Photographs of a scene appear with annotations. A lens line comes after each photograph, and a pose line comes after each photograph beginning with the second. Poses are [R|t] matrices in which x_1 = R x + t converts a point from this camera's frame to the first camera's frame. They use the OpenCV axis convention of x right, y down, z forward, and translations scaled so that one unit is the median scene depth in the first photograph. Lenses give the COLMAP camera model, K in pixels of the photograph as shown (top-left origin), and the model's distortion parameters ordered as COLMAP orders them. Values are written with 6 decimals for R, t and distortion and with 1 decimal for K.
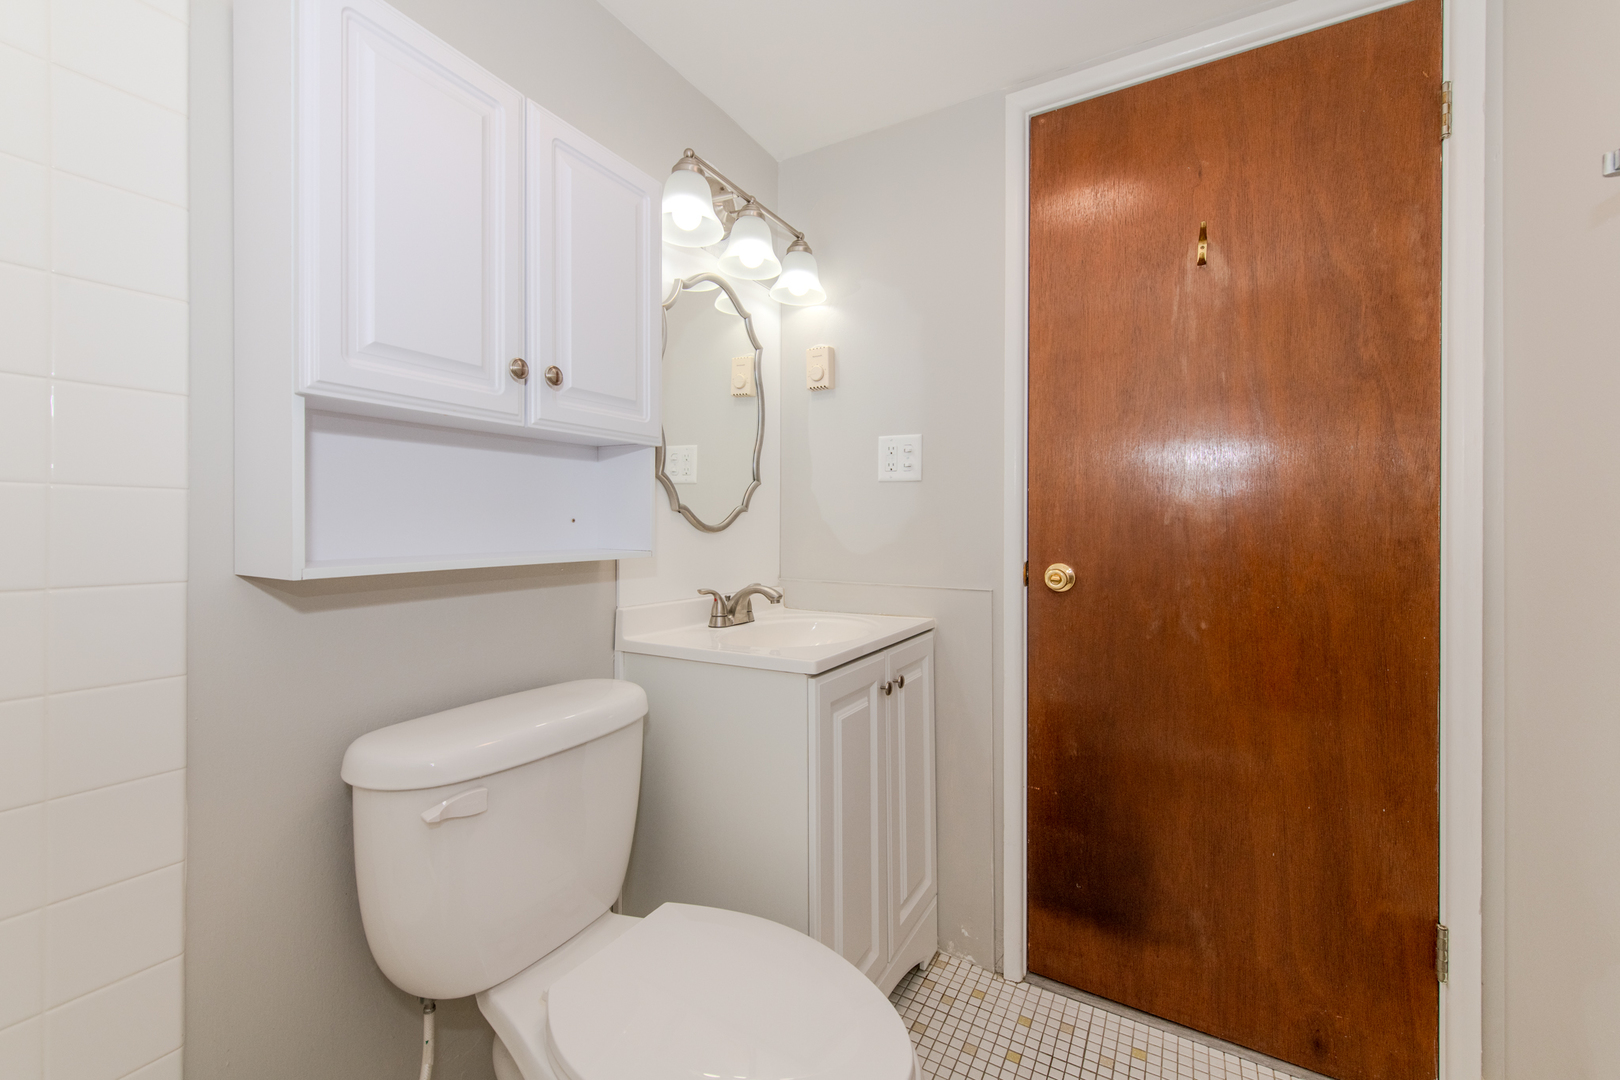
lens RADIAL K [[657.0, 0, 800.6], [0, 657.0, 537.2], [0, 0, 1]] dist [0.018511, -0.007280]
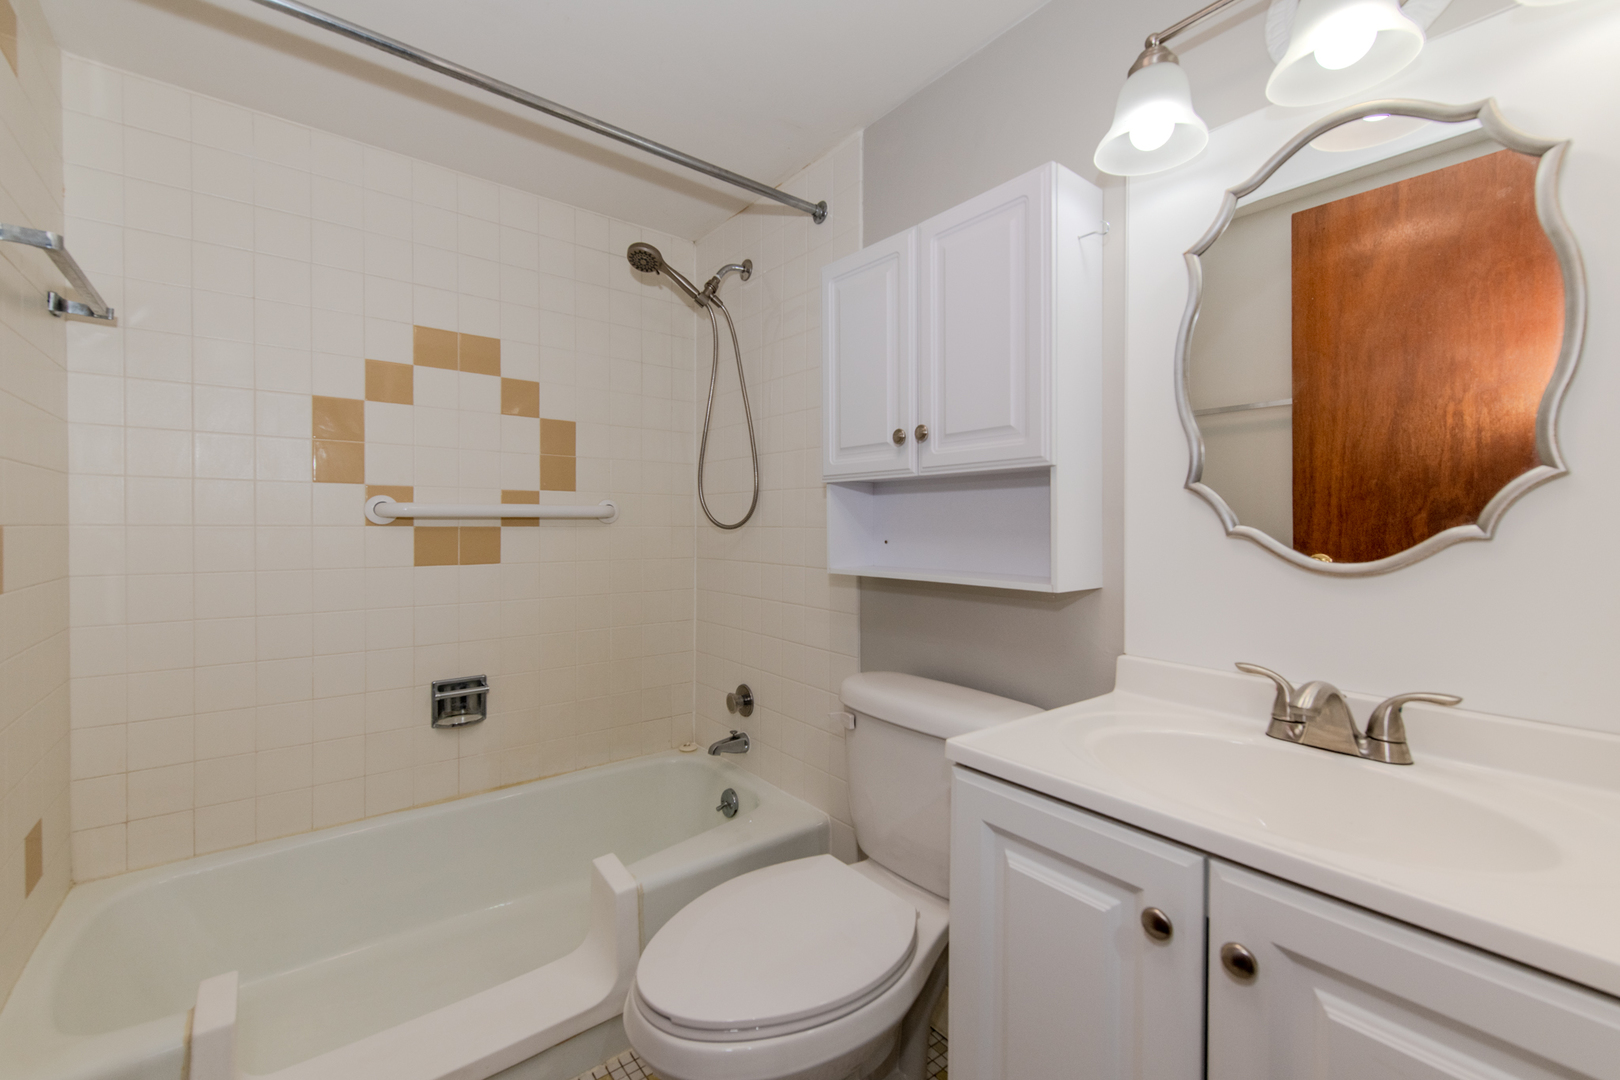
lens RADIAL K [[657.0, 0, 800.6], [0, 657.0, 537.2], [0, 0, 1]] dist [0.018511, -0.007280]
pose [[-0.385178, 0.014102, -0.922734, 0.878057], [-0.024345, 0.999380, 0.025436, -0.069213], [0.922521, 0.032261, -0.384596, 1.265061]]
